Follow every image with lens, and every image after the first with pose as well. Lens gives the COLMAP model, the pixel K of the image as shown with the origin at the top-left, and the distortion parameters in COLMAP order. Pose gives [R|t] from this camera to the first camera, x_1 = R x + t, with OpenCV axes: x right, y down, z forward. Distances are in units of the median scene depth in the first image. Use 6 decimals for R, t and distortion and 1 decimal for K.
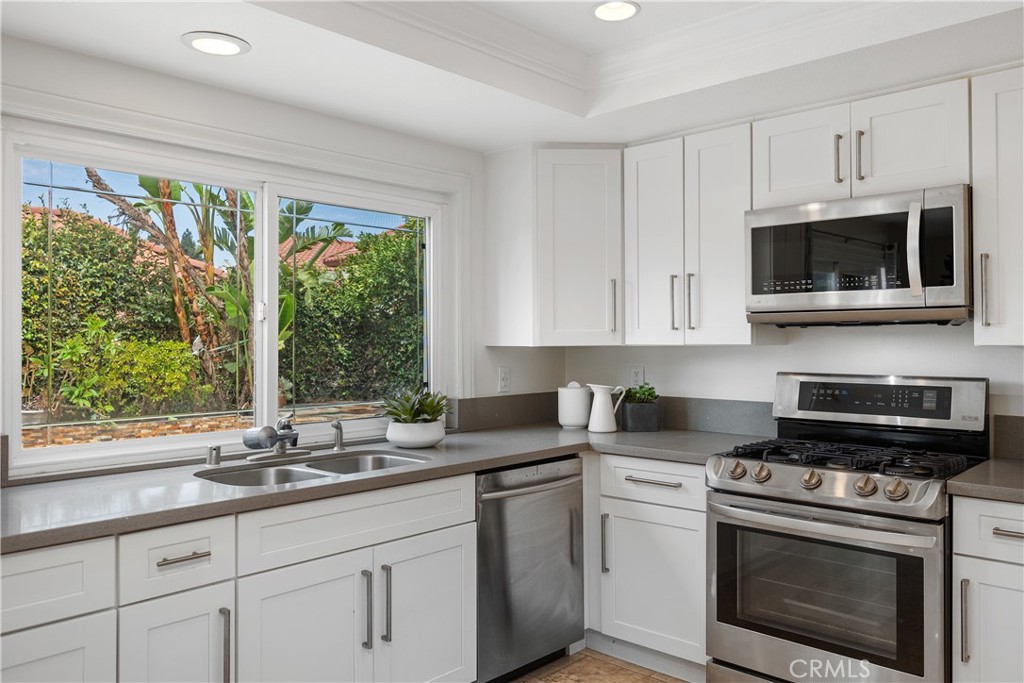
lens RADIAL K [[768.1, 0, 509.3], [0, 768.1, 337.1], [0, 0, 1]] dist [0.016336, -0.002655]
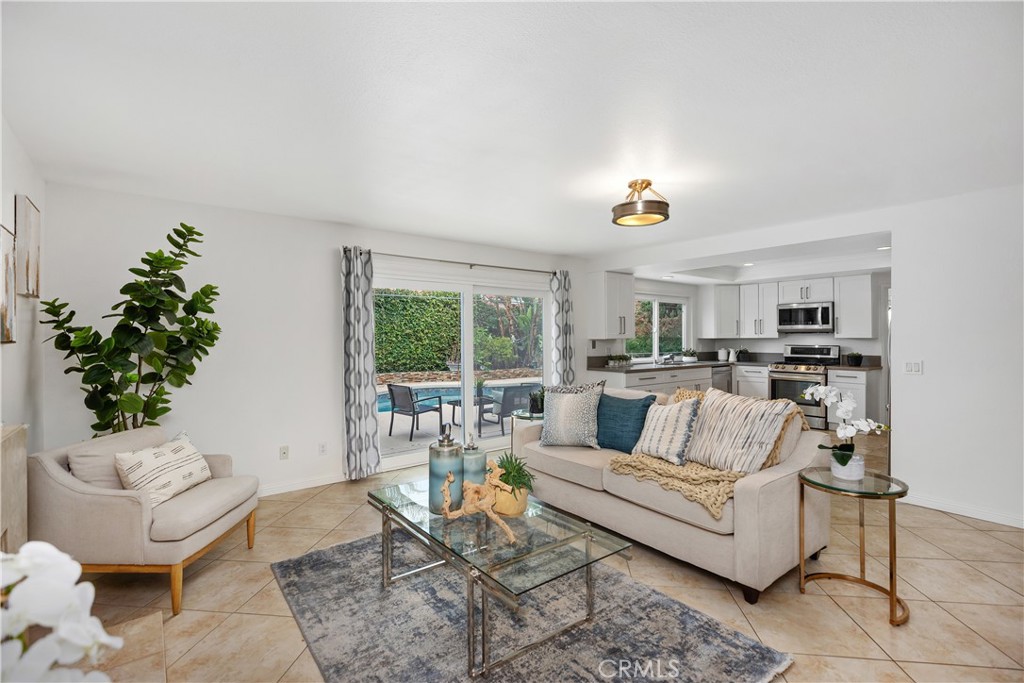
lens RADIAL K [[468.5, 0, 513.4], [0, 468.5, 333.9], [0, 0, 1]] dist [-0.003166, -0.000367]
pose [[0.988631, -0.000413, -0.150360, -0.695870], [0.000296, 1.000000, -0.000801, -0.008433], [0.150360, 0.000747, 0.988631, -1.646083]]
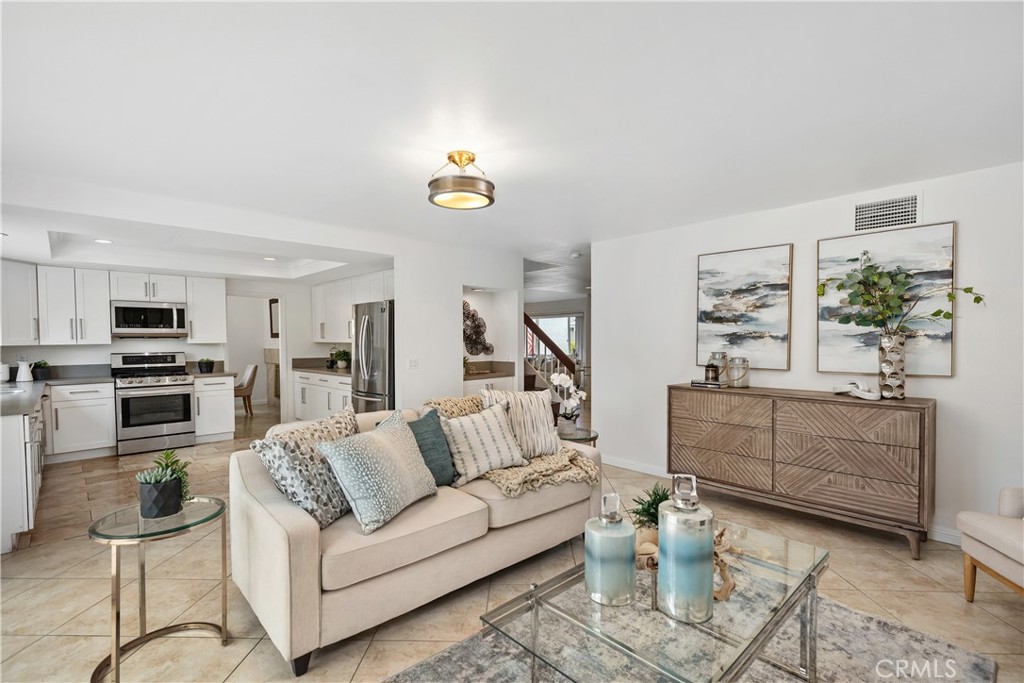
lens RADIAL K [[461.9, 0, 506.6], [0, 461.9, 355.9], [0, 0, 1]] dist [0.005371, -0.002080]
pose [[0.055169, -0.034112, 0.997894, -1.463988], [0.002038, 0.999418, 0.034052, -0.002457], [-0.998475, 0.000155, 0.055206, -0.675337]]
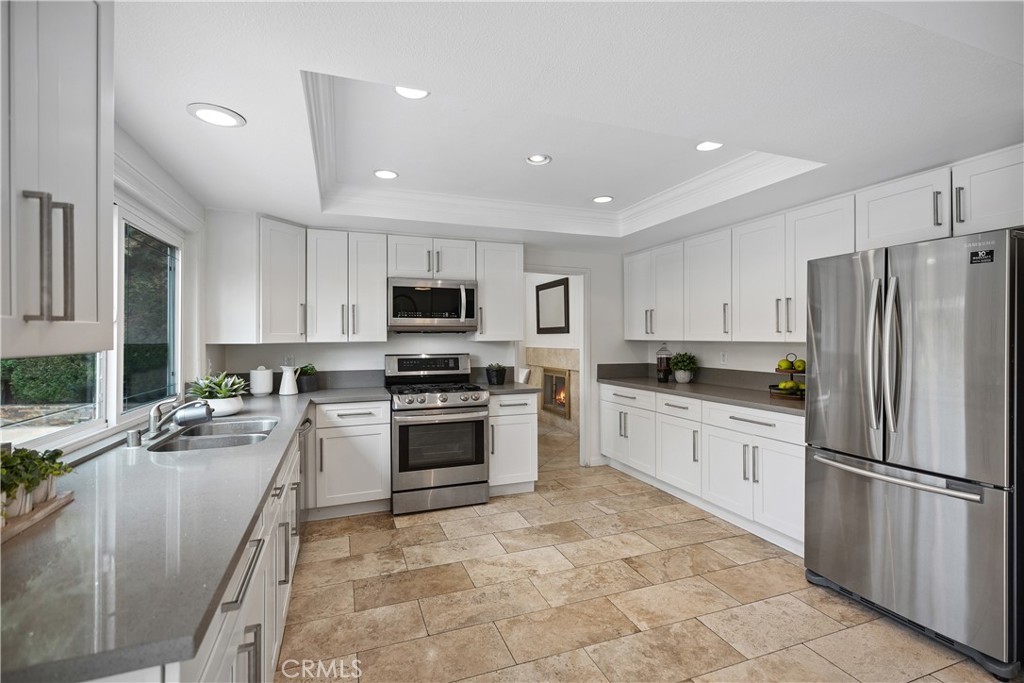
lens RADIAL K [[461.9, 0, 504.1], [0, 461.9, 337.5], [0, 0, 1]] dist [0.005371, -0.002080]
pose [[0.454165, -0.000262, 0.890918, -0.668508], [-0.000684, 1.000000, 0.000643, -0.001941], [-0.890917, -0.000902, 0.454165, 0.158208]]
